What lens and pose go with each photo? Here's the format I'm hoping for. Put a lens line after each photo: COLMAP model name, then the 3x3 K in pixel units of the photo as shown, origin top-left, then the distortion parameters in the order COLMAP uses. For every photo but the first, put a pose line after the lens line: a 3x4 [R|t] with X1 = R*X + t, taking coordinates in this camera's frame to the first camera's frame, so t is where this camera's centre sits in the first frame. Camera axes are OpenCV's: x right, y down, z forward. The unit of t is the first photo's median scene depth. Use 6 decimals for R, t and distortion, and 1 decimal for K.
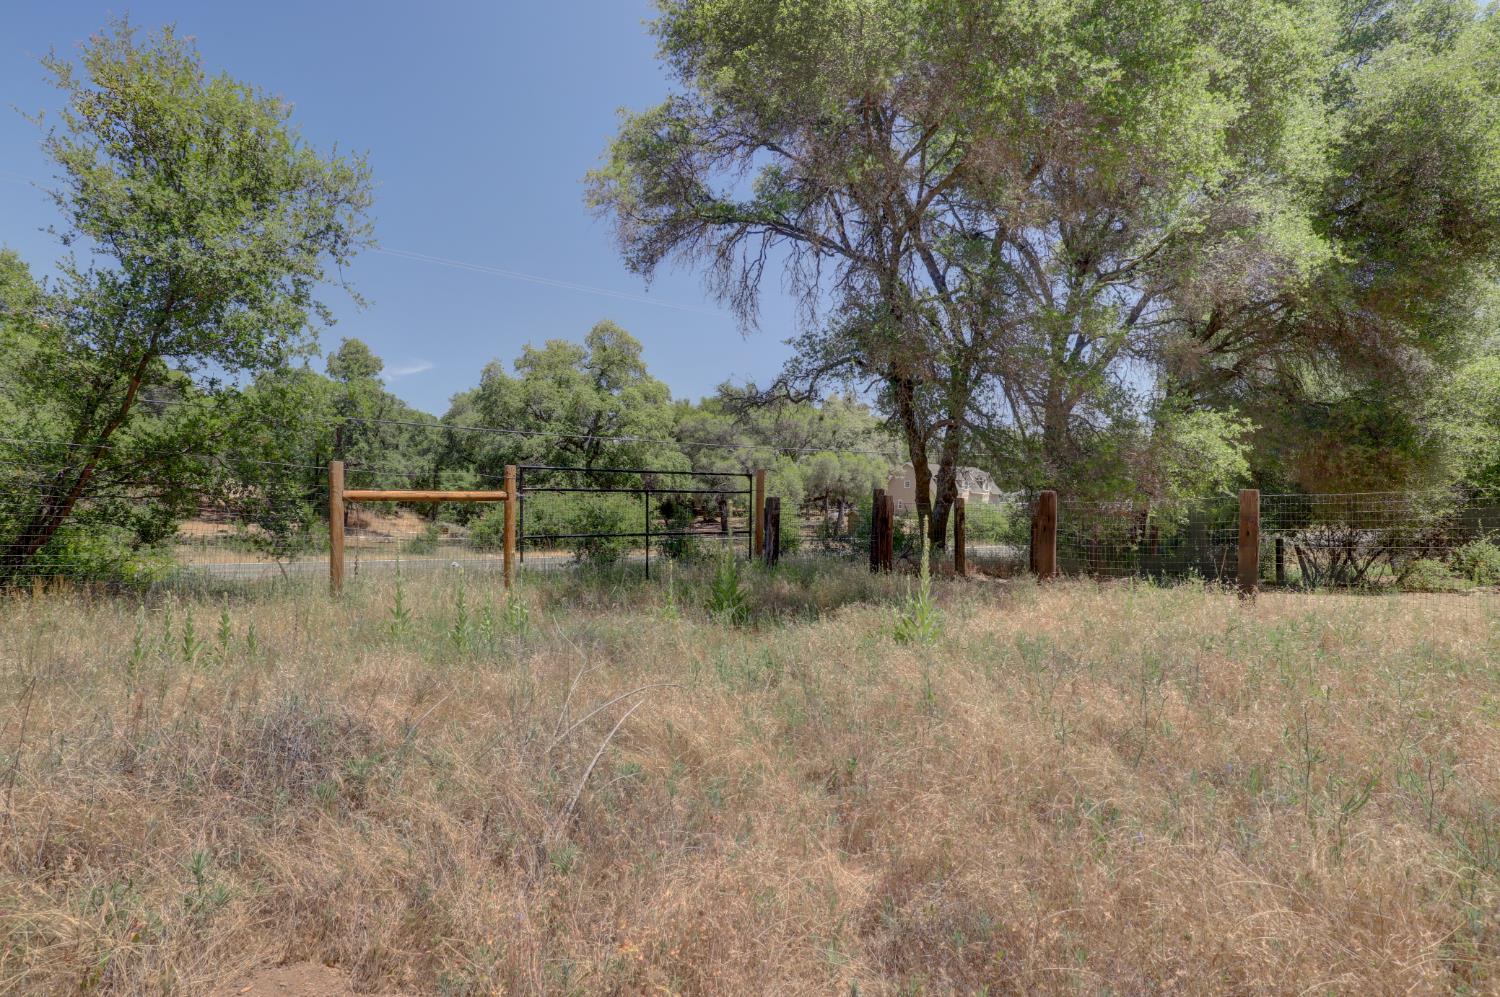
lens RADIAL K [[688.7, 0, 748.3], [0, 688.7, 502.2], [0, 0, 1]] dist [-0.036408, 0.007062]
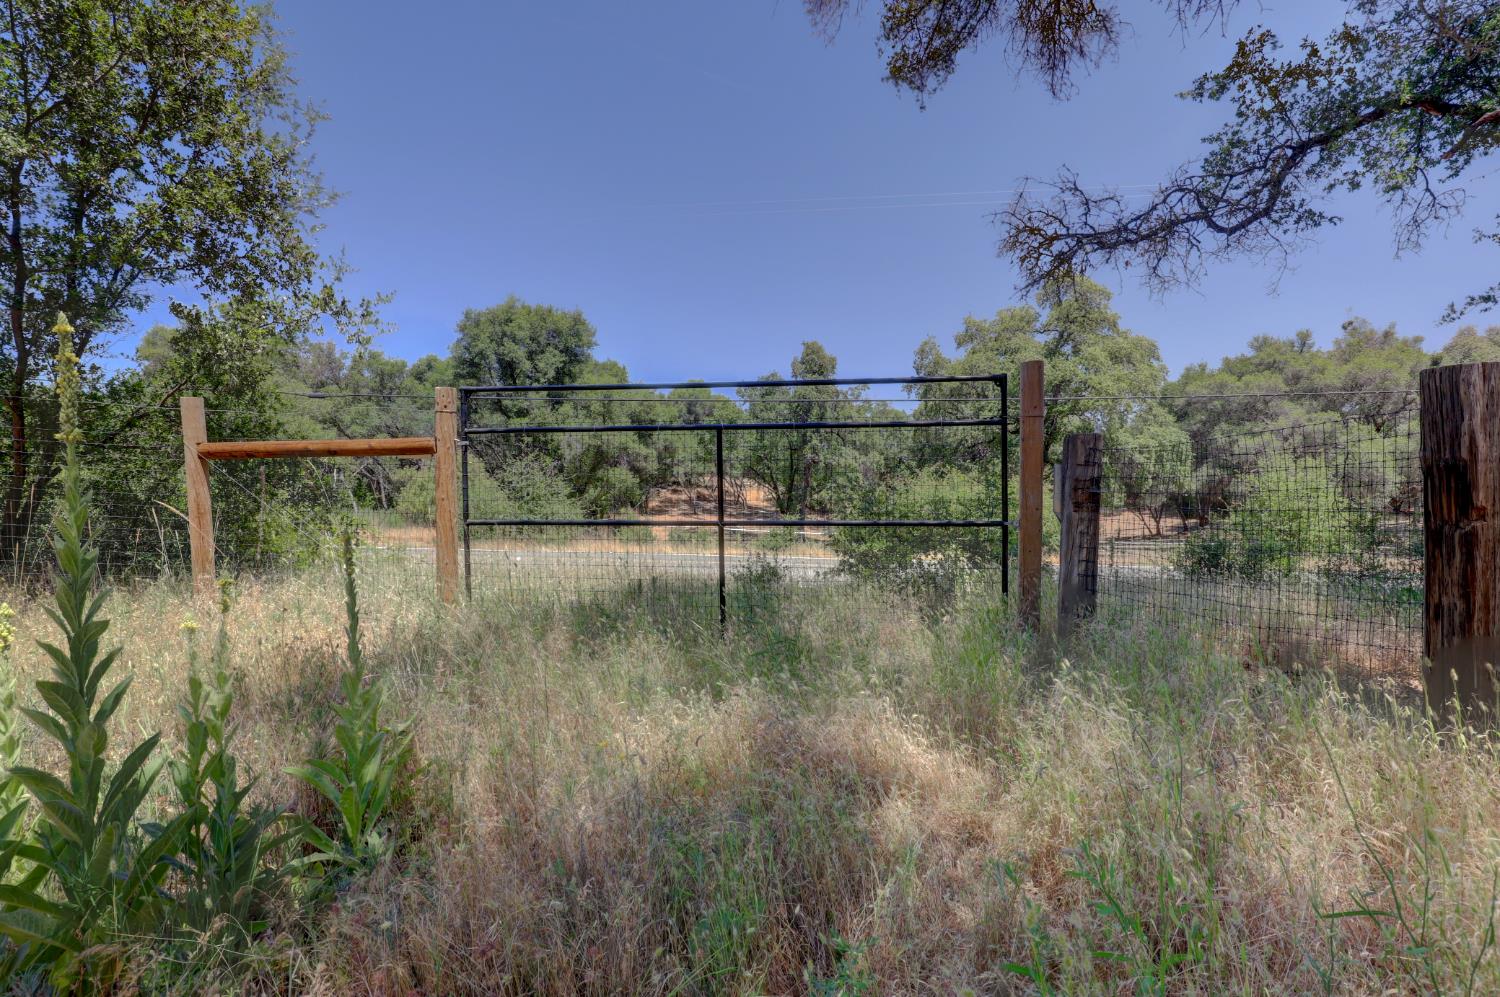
lens RADIAL K [[688.7, 0, 752.3], [0, 688.7, 496.7], [0, 0, 1]] dist [-0.036408, 0.007062]
pose [[0.755996, -0.008787, -0.654517, 0.036113], [0.003575, 0.999950, -0.009295, 0.007286], [0.654566, 0.004687, 0.755990, 0.145975]]
